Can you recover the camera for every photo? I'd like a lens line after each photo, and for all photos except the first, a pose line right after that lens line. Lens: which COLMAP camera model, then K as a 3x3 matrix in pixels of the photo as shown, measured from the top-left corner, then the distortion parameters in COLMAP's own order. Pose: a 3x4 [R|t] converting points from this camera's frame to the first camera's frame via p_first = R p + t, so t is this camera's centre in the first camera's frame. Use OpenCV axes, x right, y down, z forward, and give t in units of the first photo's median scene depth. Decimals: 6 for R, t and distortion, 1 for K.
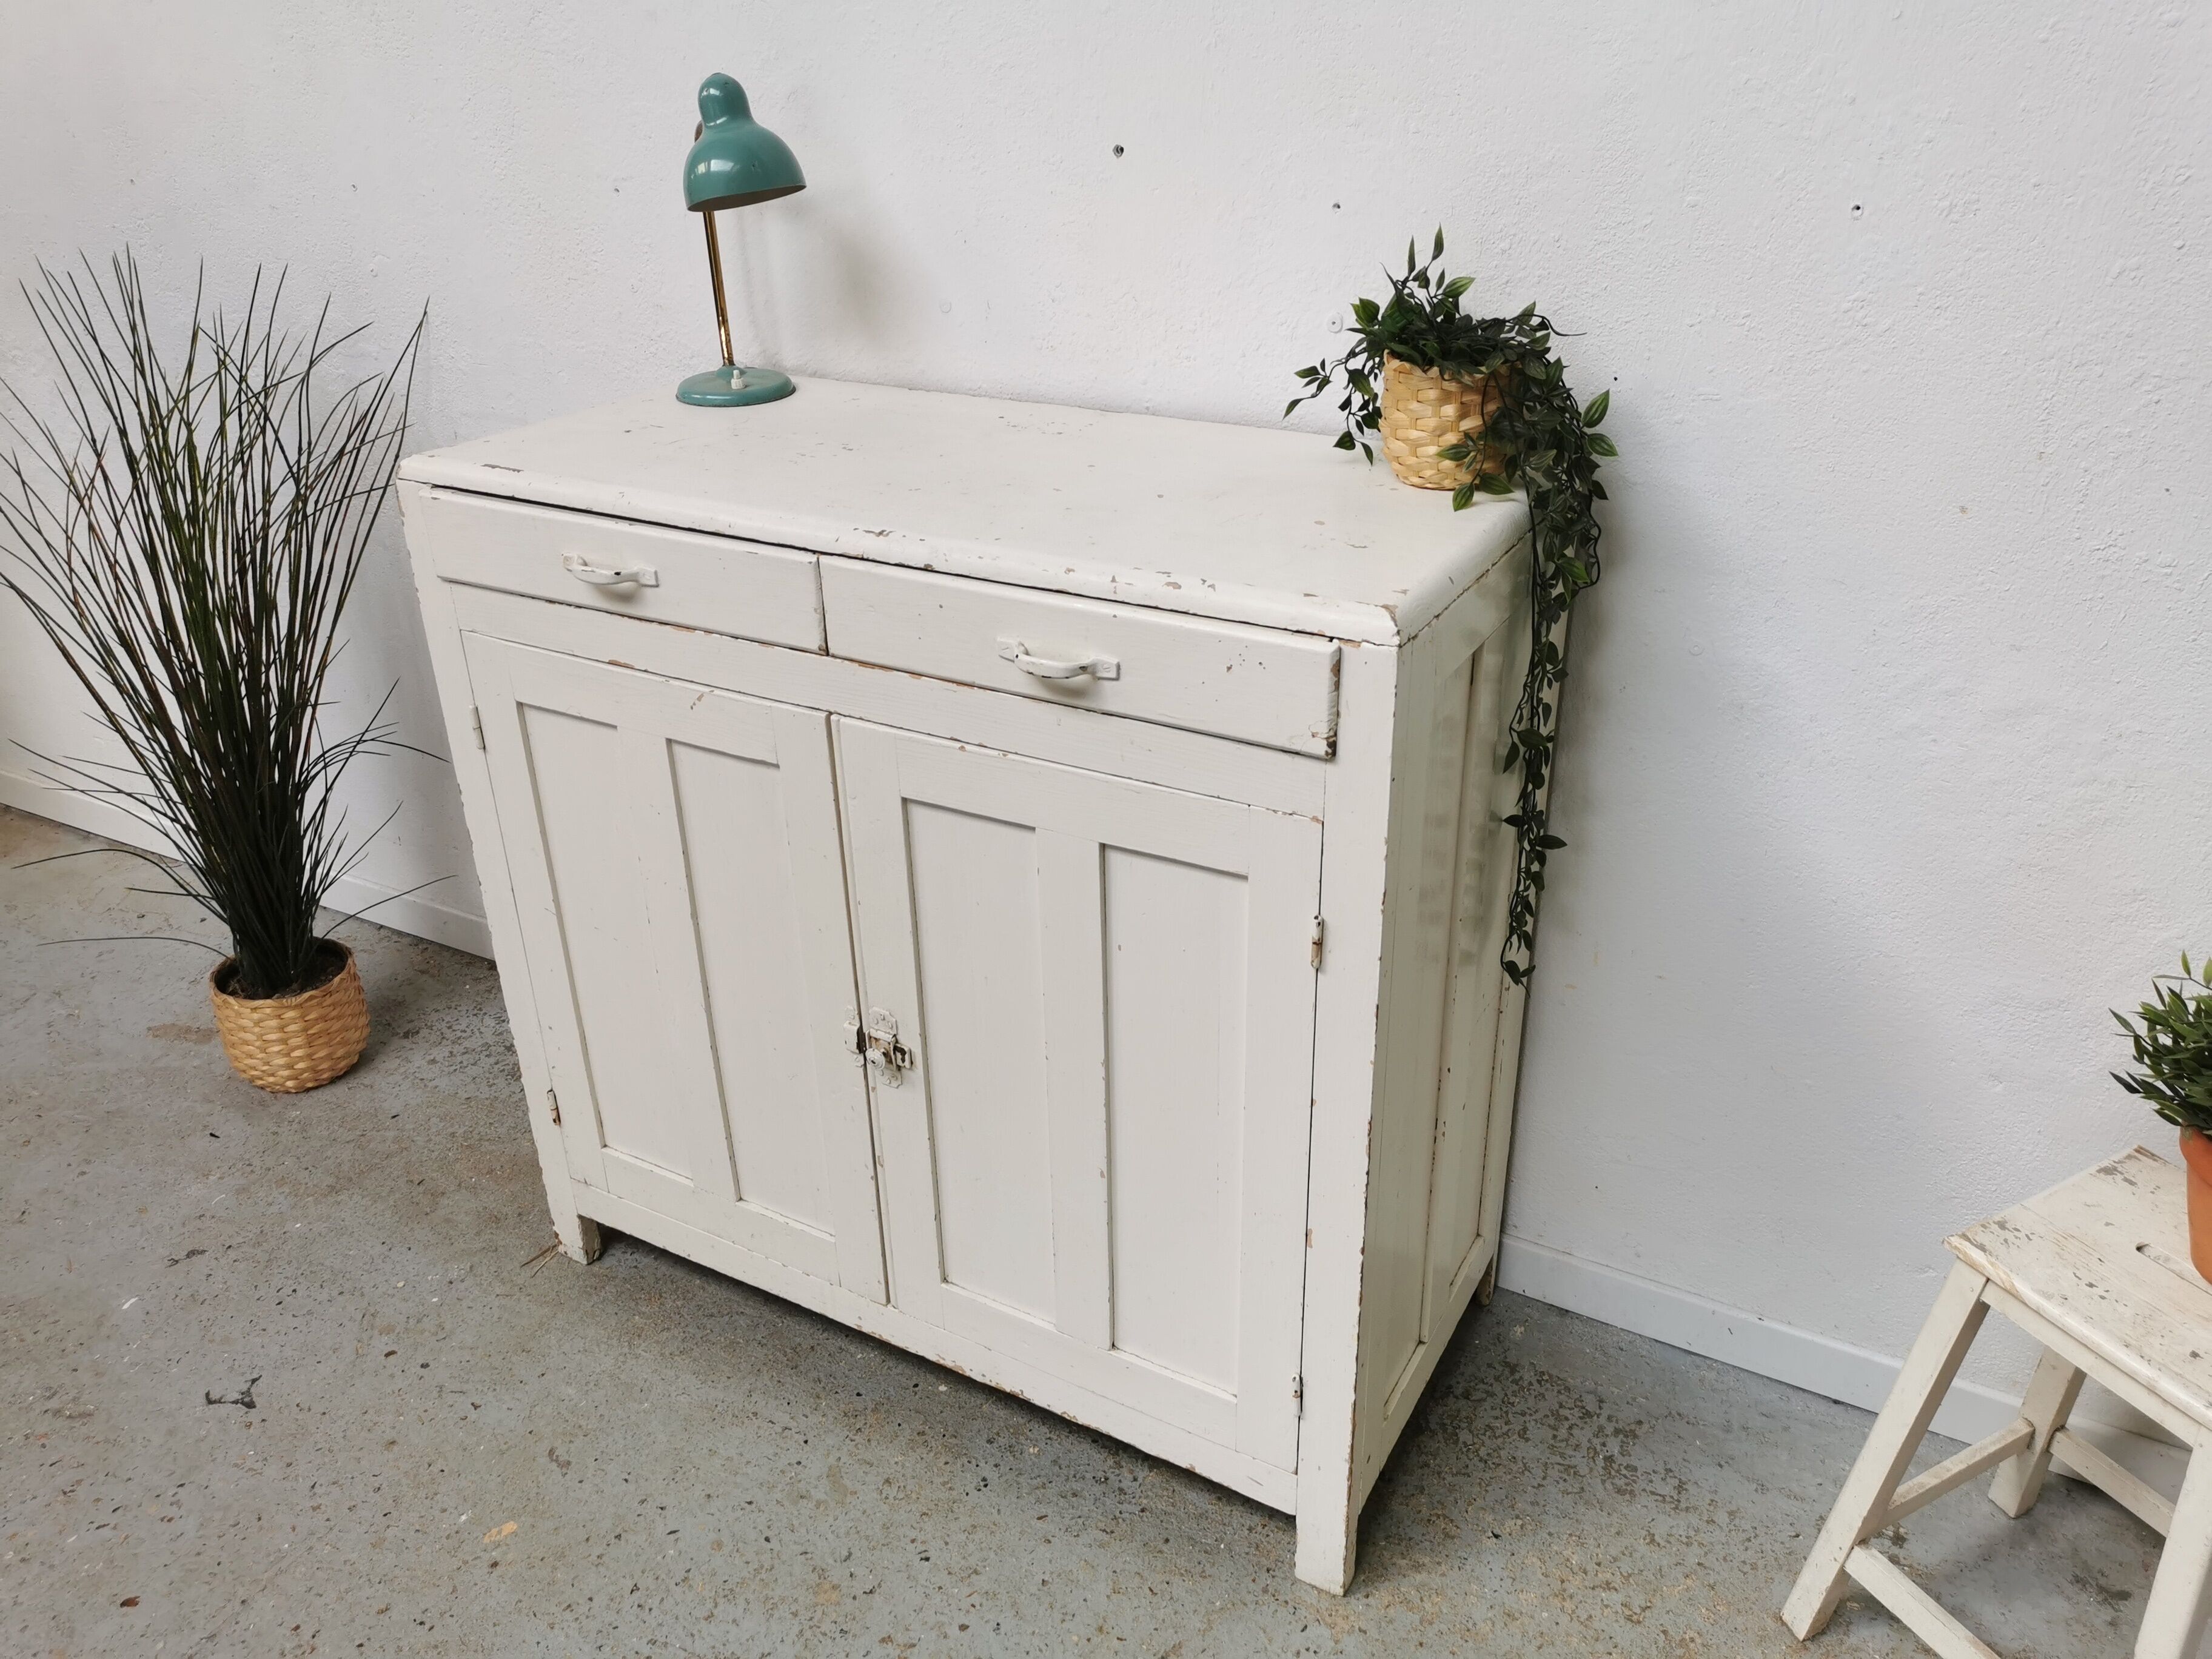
lens RADIAL K [[1719.9, 0, 1100.0], [0, 1719.9, 827.4], [0, 0, 1]] dist [0.041493, -0.039928]
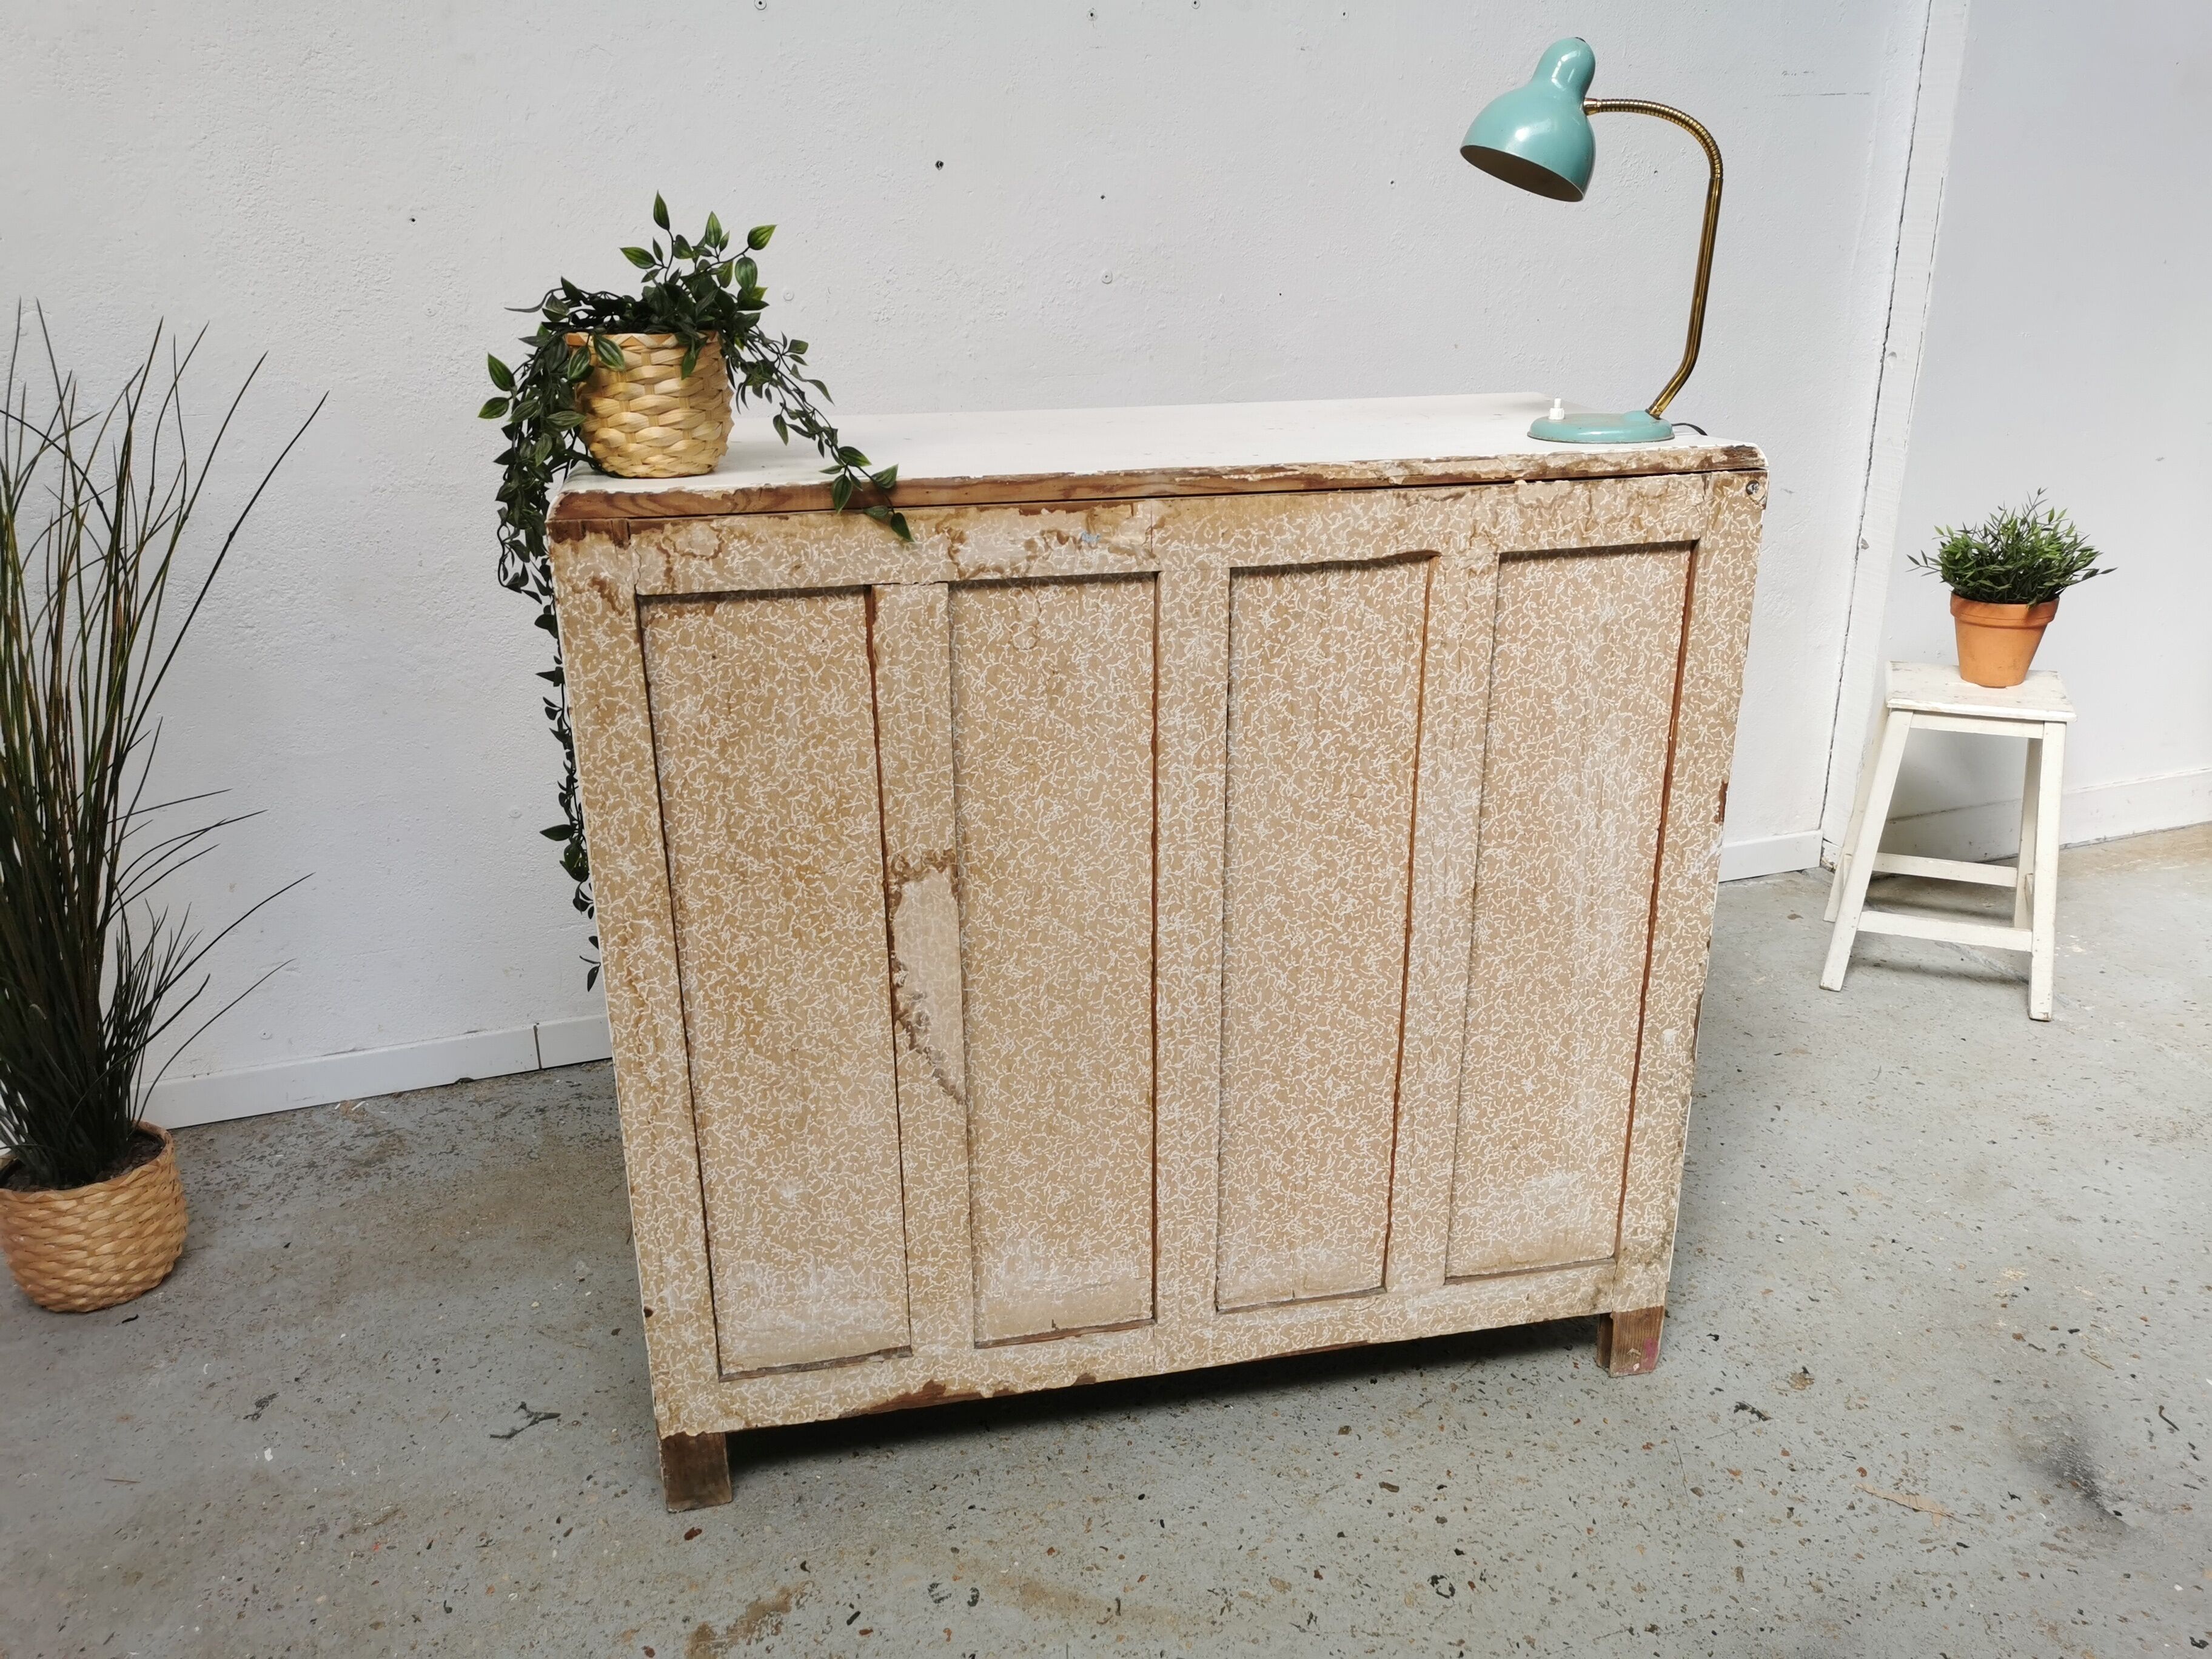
lens RADIAL K [[1719.9, 0, 1118.3], [0, 1719.9, 829.9], [0, 0, 1]] dist [0.041493, -0.039928]
pose [[0.664722, -0.241523, 0.706973, -0.941612], [0.332041, 0.943212, 0.010032, 0.132773], [-0.669248, 0.228075, 0.707169, 0.052796]]
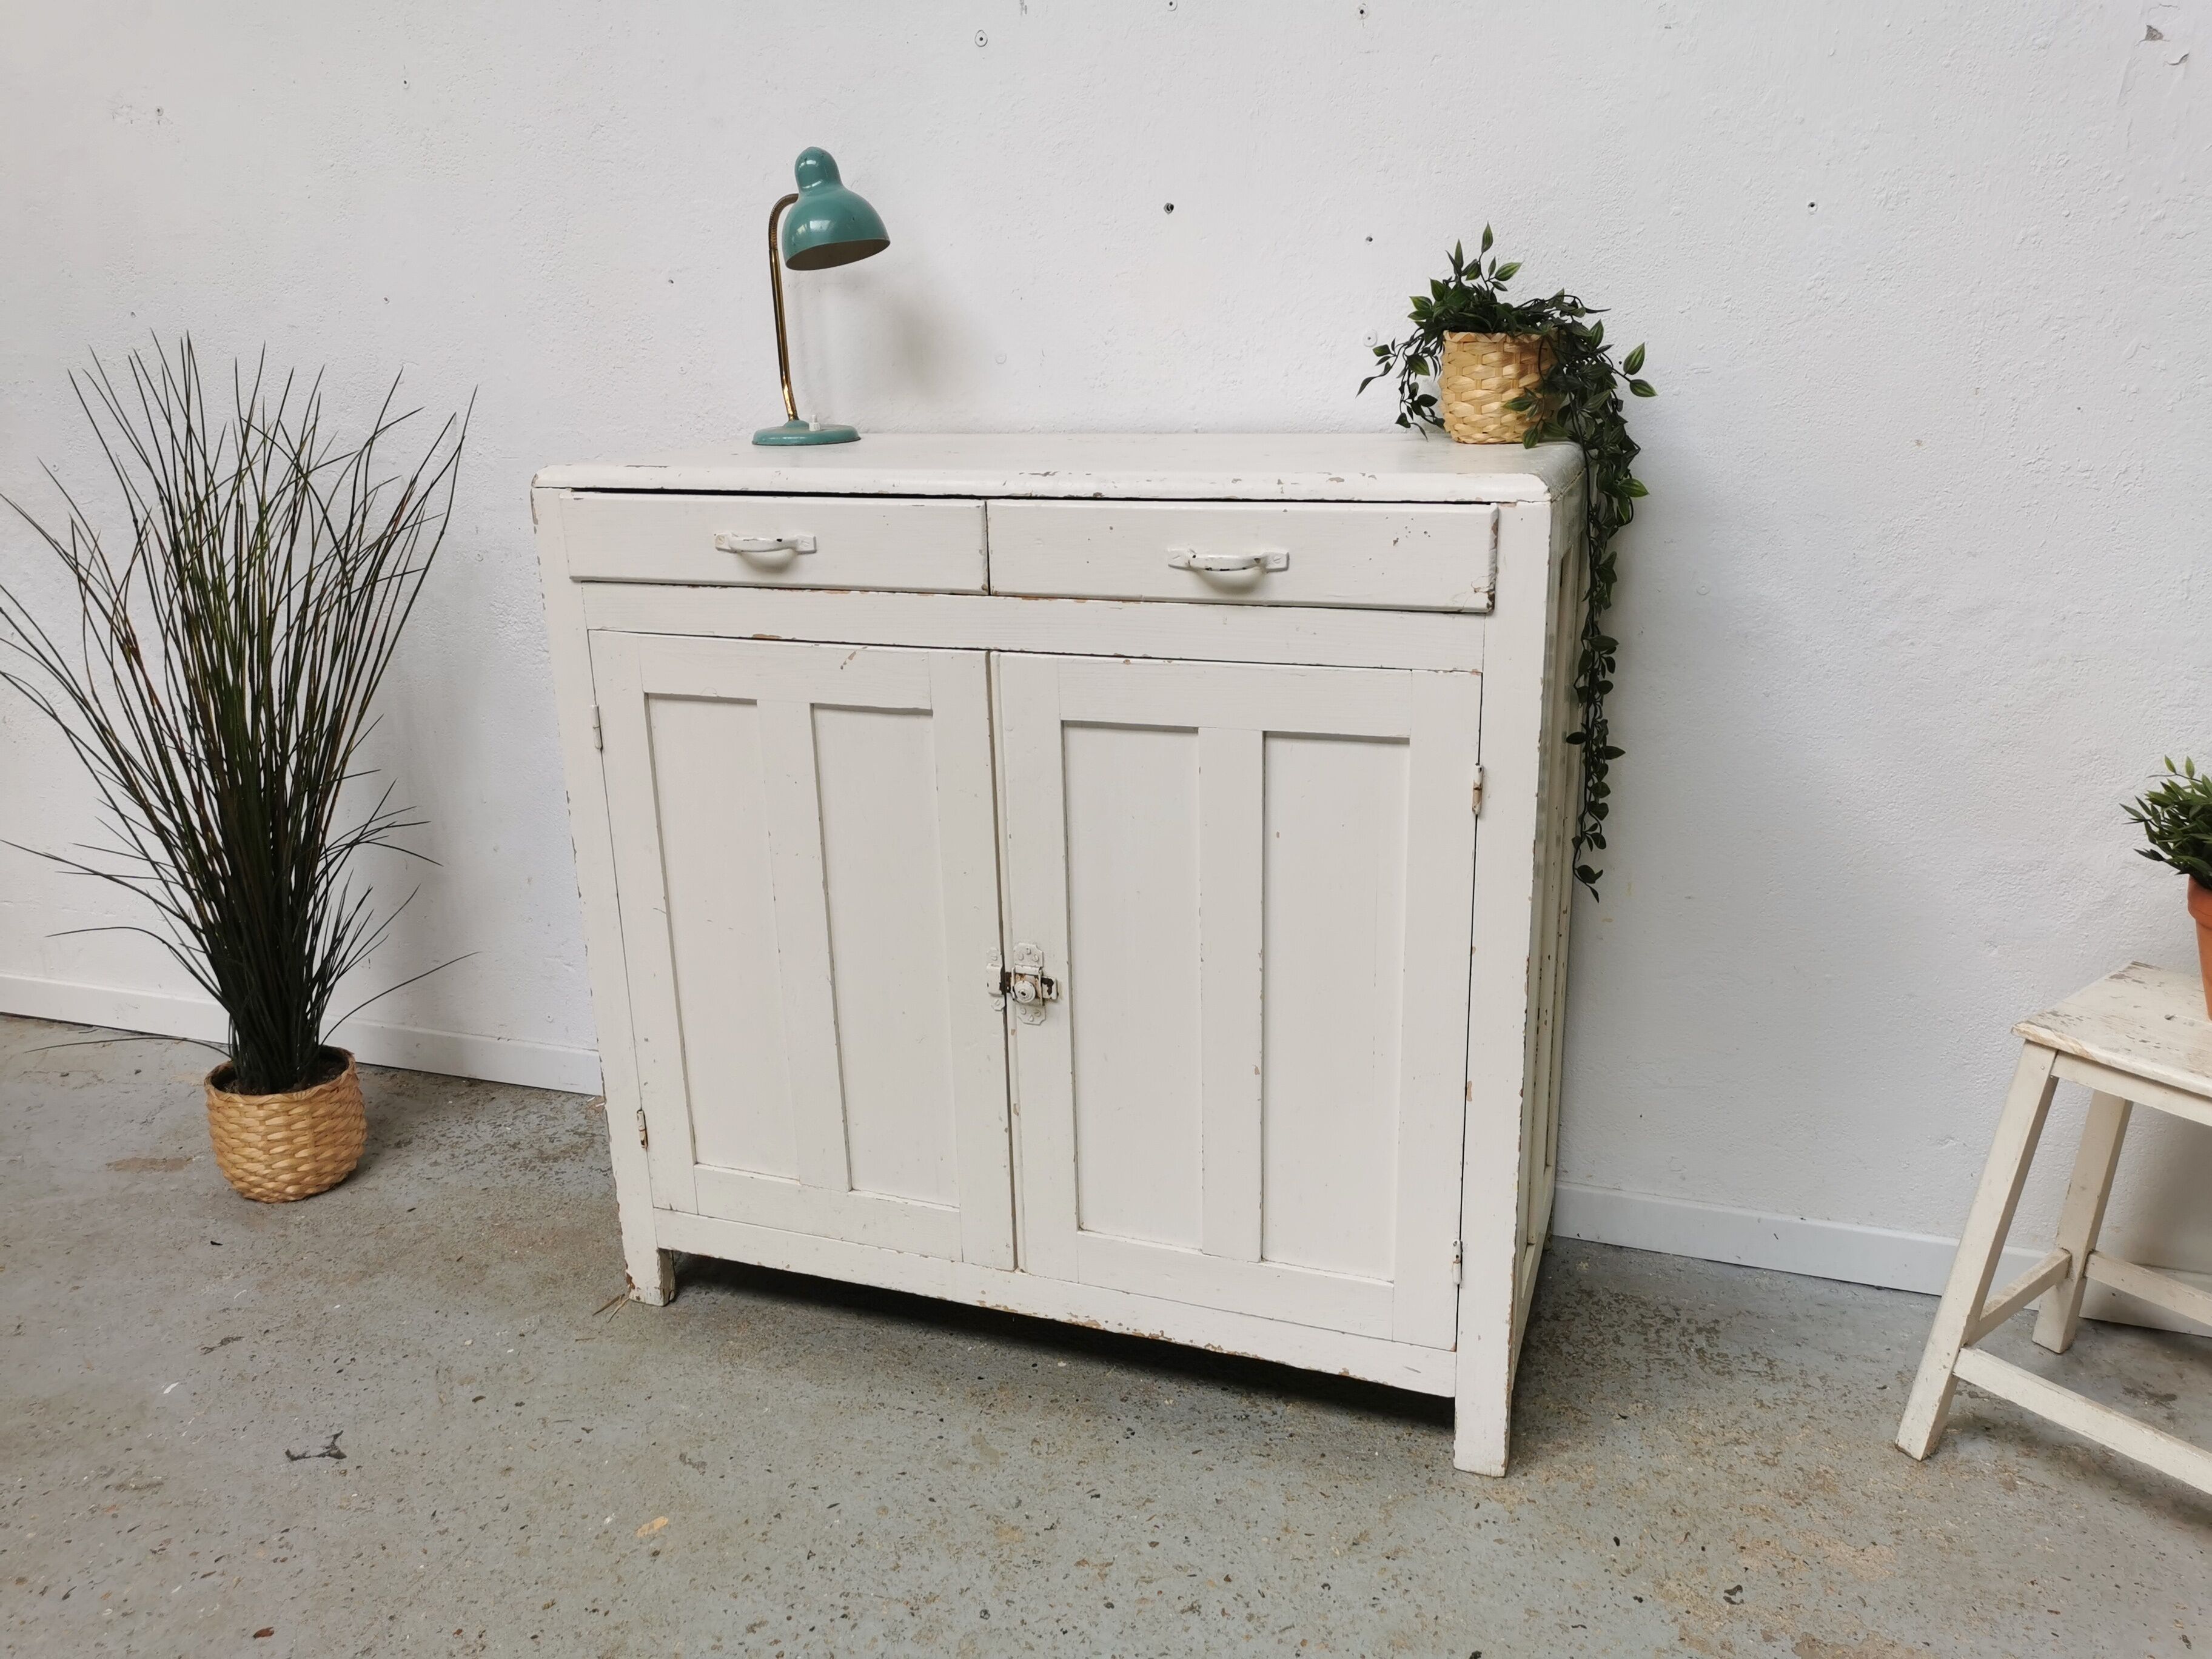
lens RADIAL K [[1719.9, 0, 1093.5], [0, 1719.9, 825.9], [0, 0, 1]] dist [0.041493, -0.039928]
pose [[0.986596, -0.049834, 0.155389, -0.229285], [0.076462, 0.982402, -0.170412, 0.201736], [-0.144162, 0.180009, 0.973044, -0.047923]]
